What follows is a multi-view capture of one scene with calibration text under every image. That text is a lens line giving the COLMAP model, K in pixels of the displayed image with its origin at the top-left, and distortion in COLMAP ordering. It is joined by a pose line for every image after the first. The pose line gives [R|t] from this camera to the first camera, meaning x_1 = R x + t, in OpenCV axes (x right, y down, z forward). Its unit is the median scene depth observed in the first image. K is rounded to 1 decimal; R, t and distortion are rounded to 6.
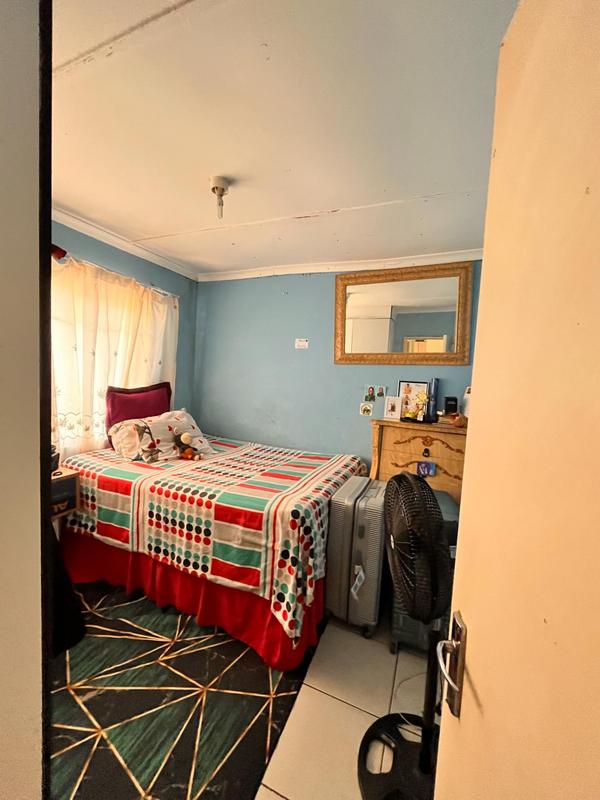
lens RADIAL K [[323.9, 0, 299.6], [0, 323.9, 397.9], [0, 0, 1]] dist [-0.001056, 0.000093]
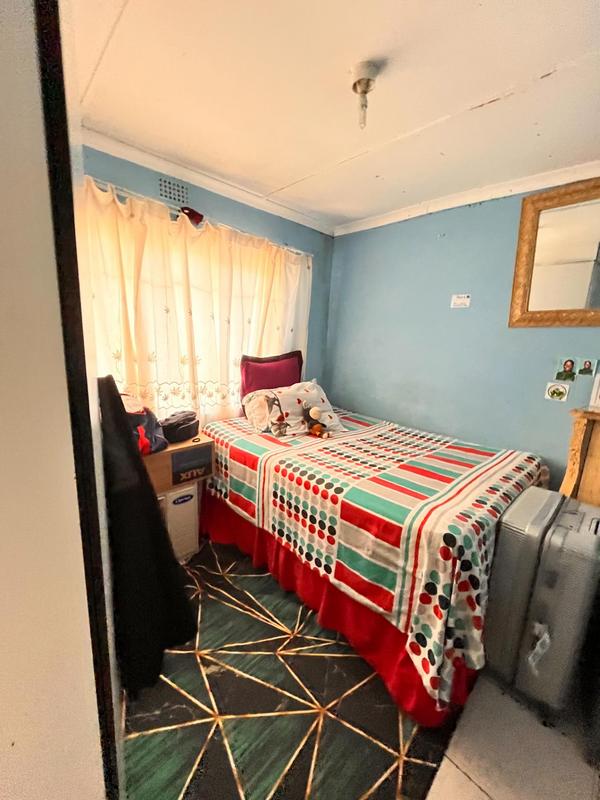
lens RADIAL K [[323.9, 0, 299.6], [0, 323.9, 397.9], [0, 0, 1]] dist [-0.001056, 0.000093]
pose [[0.918850, 0.061512, -0.389783, -0.044102], [-0.022178, 0.994264, 0.104625, -0.016397], [0.393983, -0.087490, 0.914944, 0.183140]]
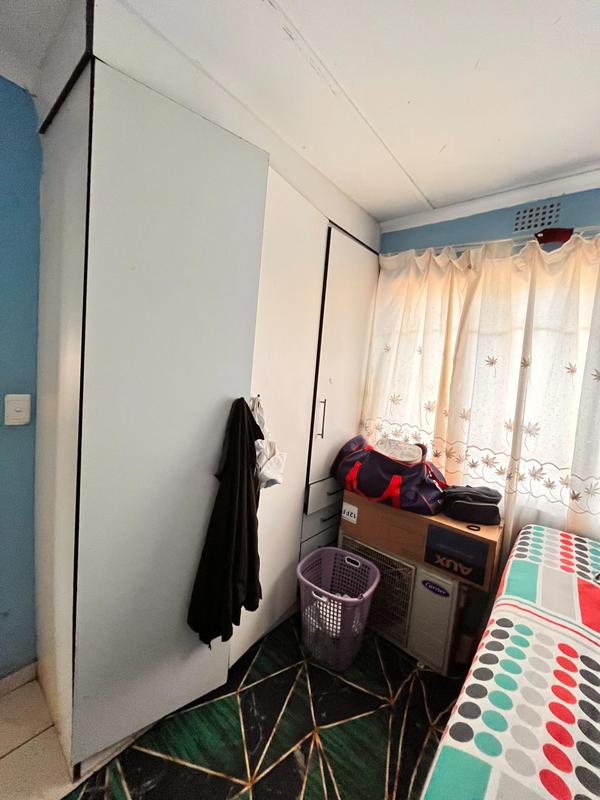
lens RADIAL K [[323.9, 0, 299.6], [0, 323.9, 397.9], [0, 0, 1]] dist [-0.001056, 0.000093]
pose [[-0.295828, 0.012328, -0.955162, 0.110187], [-0.162337, 0.984723, 0.062988, -0.051989], [0.941346, 0.173691, -0.289307, 0.747159]]
